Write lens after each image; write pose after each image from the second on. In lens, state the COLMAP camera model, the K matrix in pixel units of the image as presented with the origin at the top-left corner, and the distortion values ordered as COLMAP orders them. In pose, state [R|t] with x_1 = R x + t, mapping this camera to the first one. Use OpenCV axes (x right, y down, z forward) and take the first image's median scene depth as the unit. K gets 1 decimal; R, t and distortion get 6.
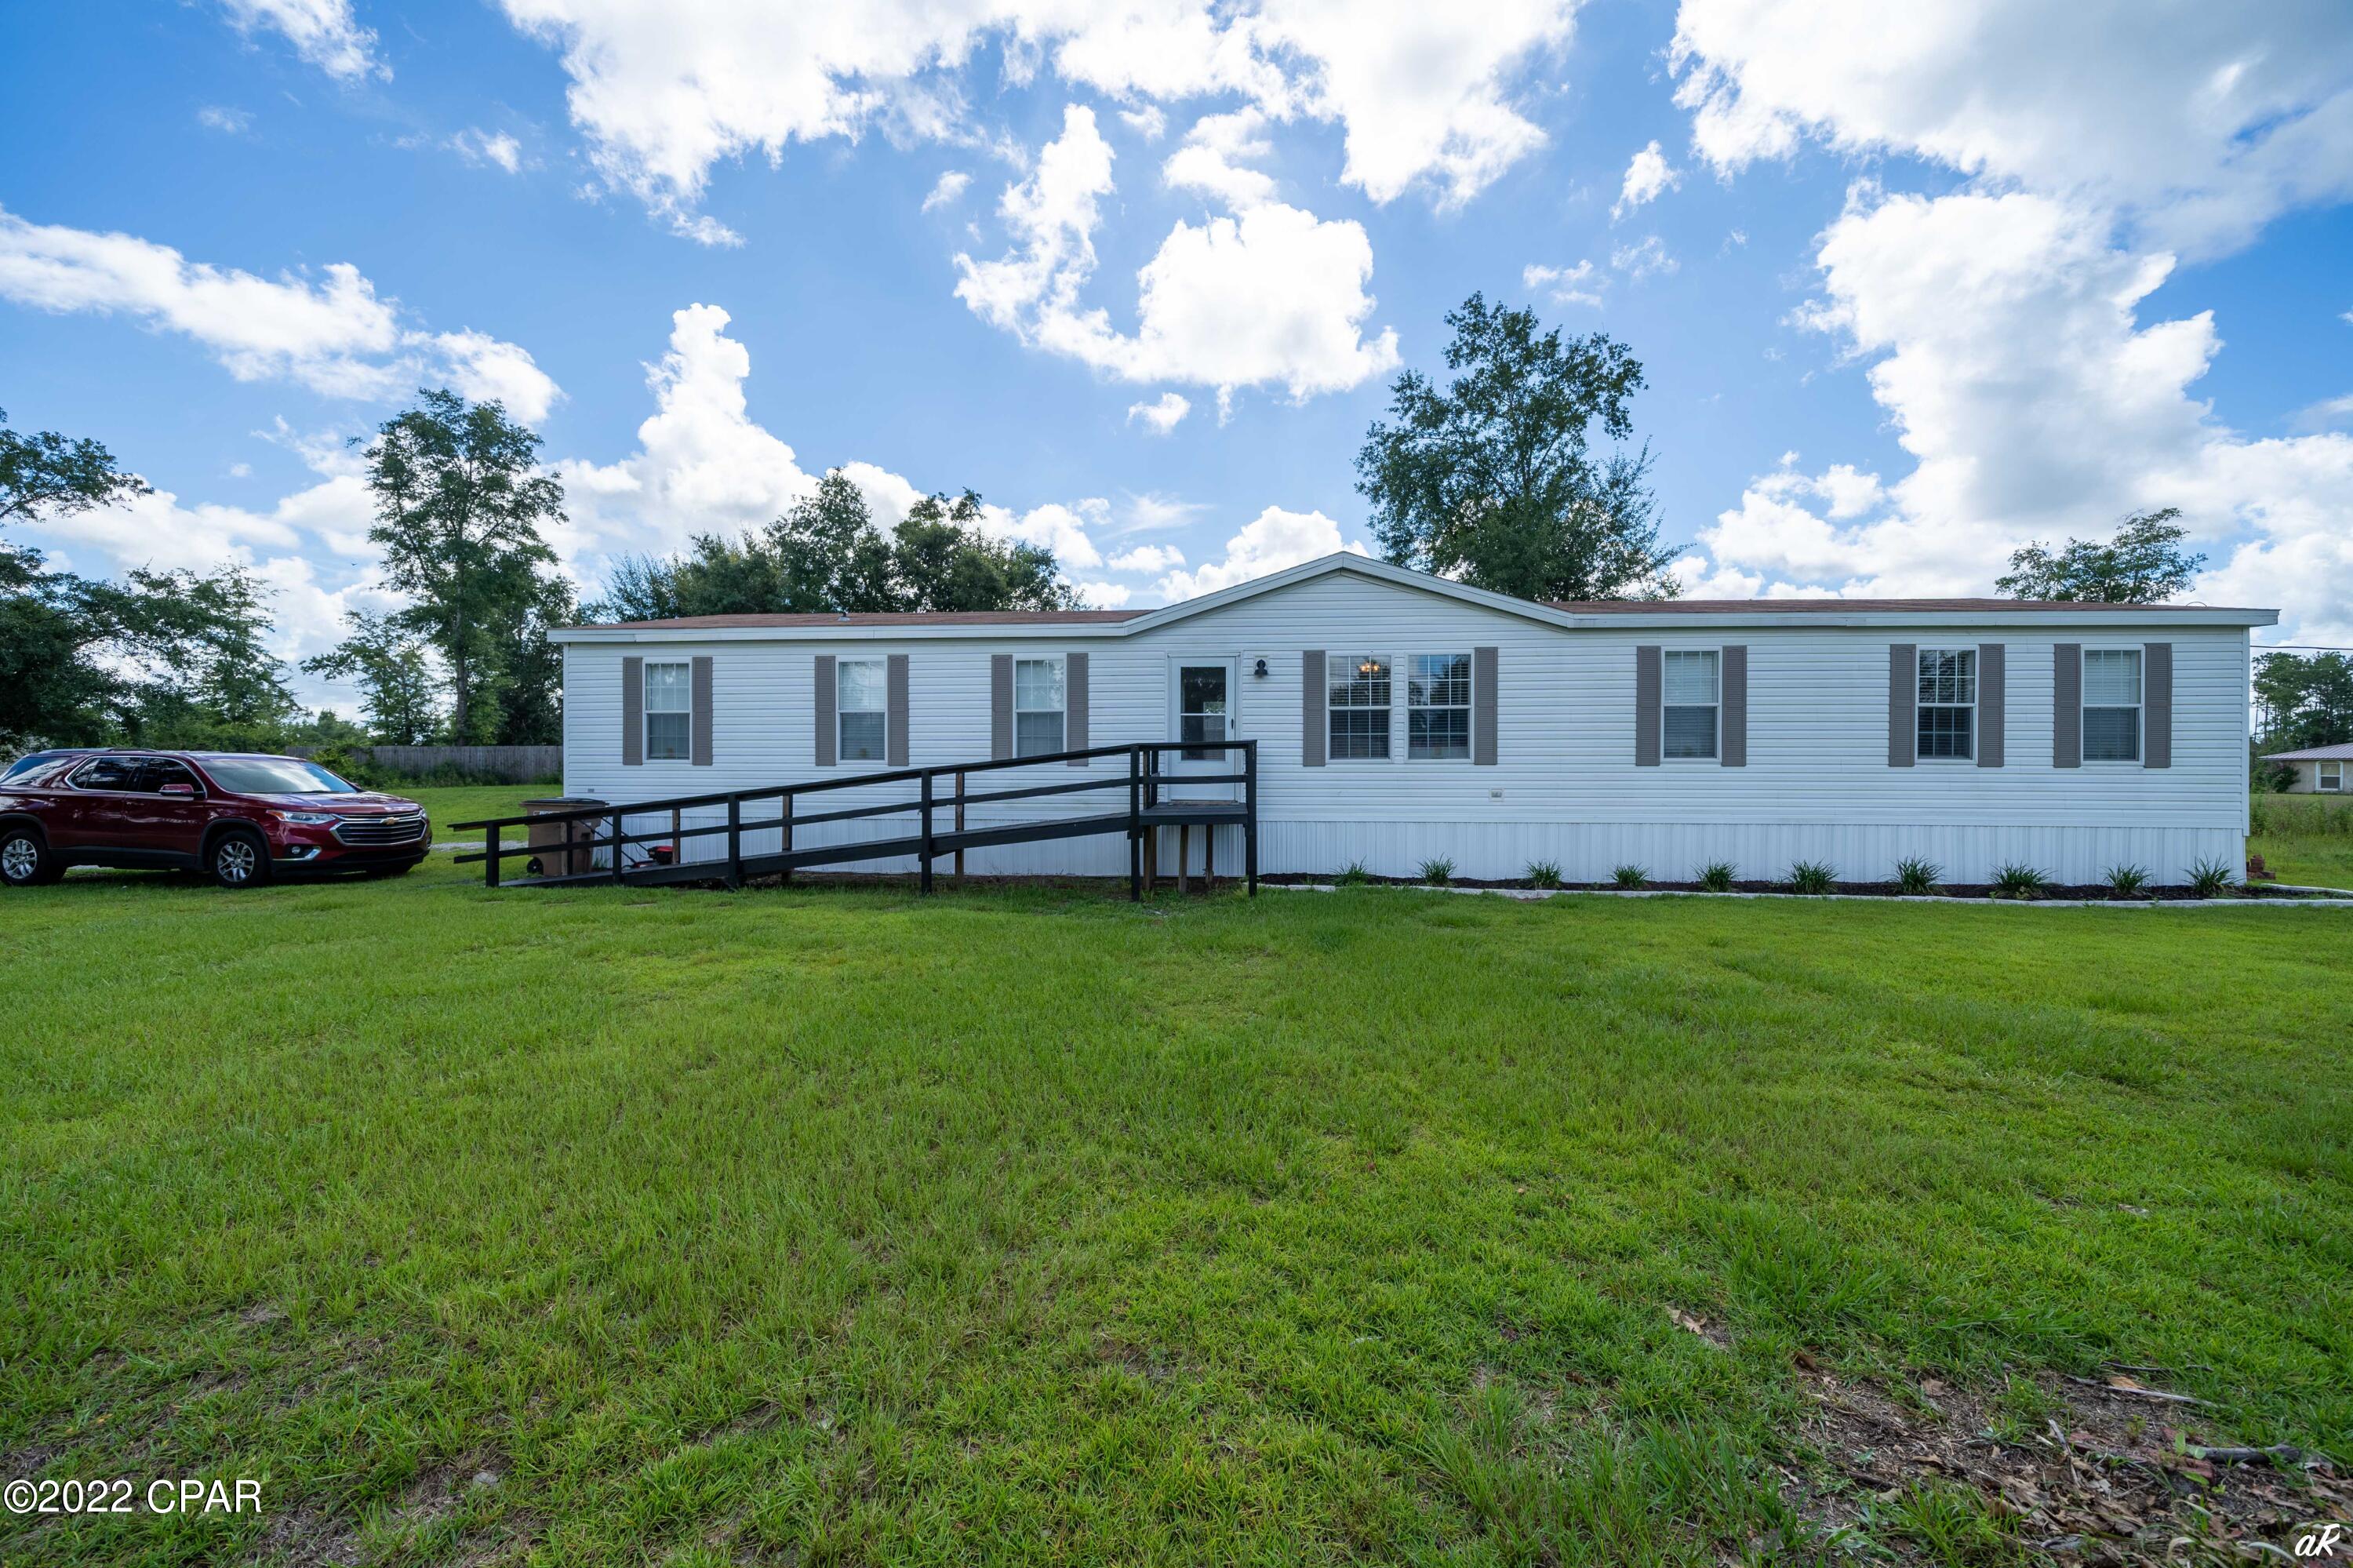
lens RADIAL K [[819.2, 0, 1171.3], [0, 819.2, 749.7], [0, 0, 1]] dist [0.018338, 0.000009]
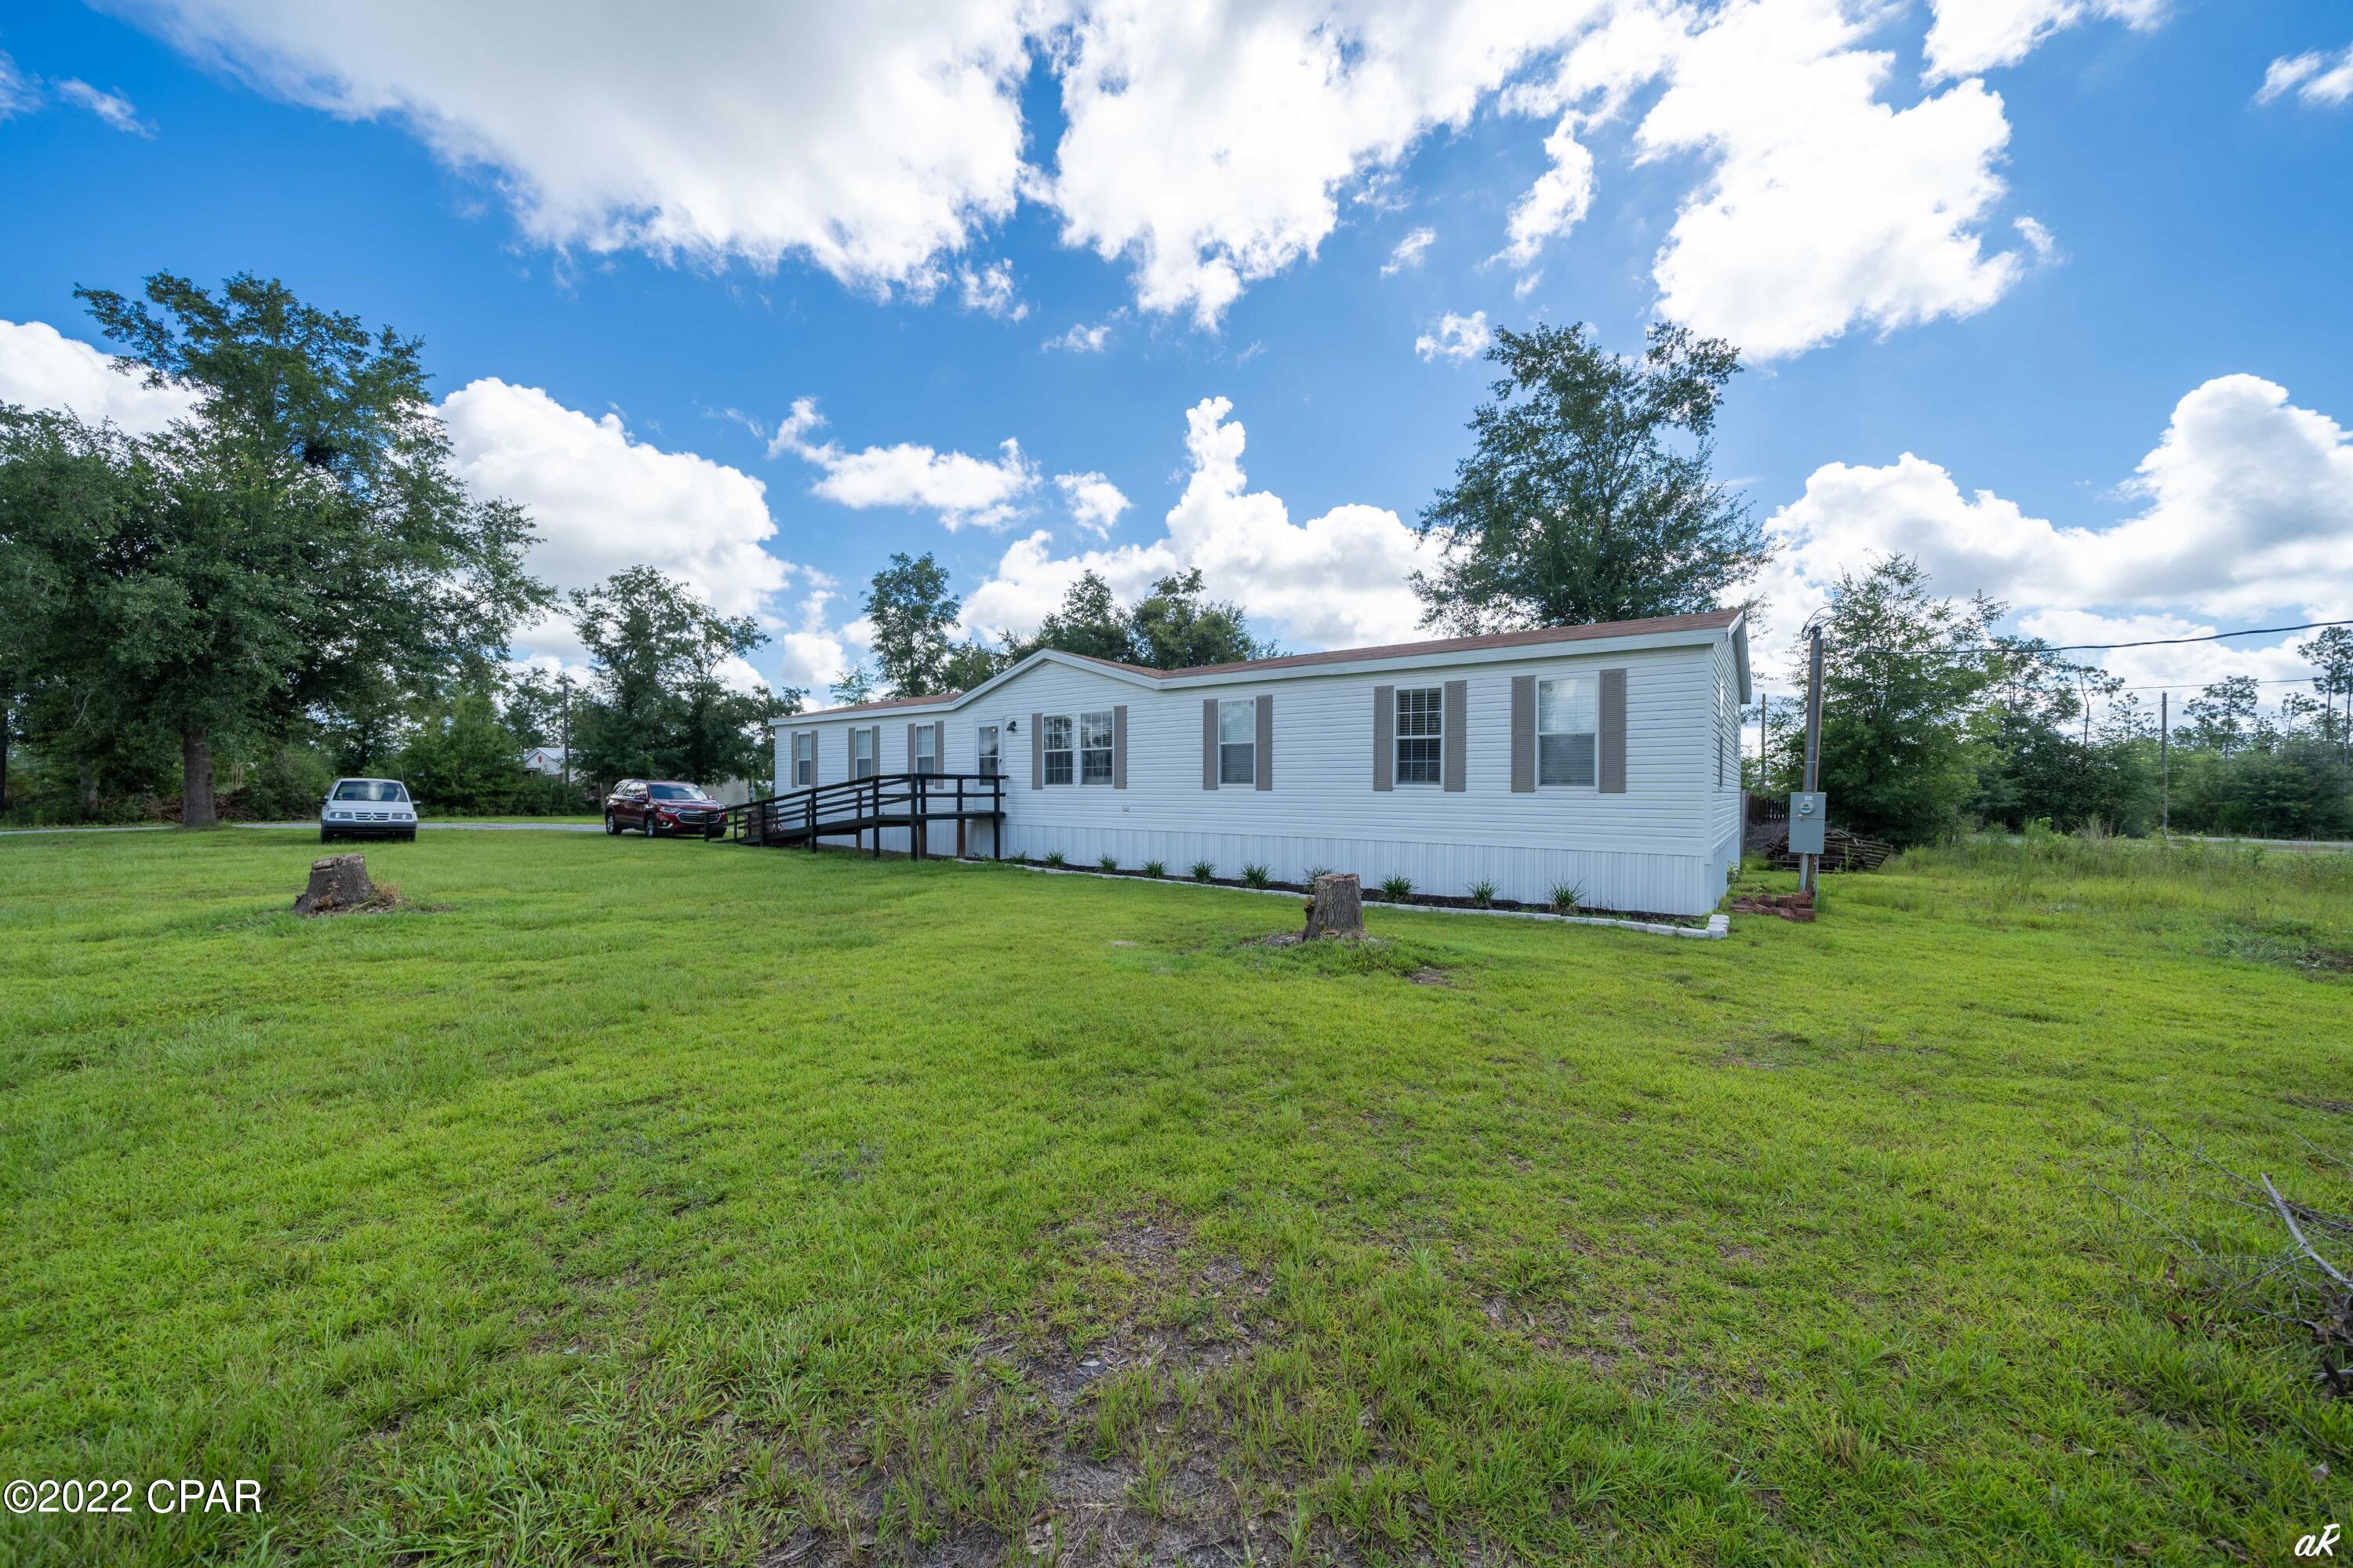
lens RADIAL K [[811.5, 0, 1262.0], [0, 811.5, 779.0], [0, 0, 1]] dist [-0.000335, 0.000018]
pose [[0.869996, 0.000445, -0.493058, 0.794119], [0.000901, 0.999996, 0.002494, 0.000669], [0.493058, -0.002614, 0.869993, -0.040827]]
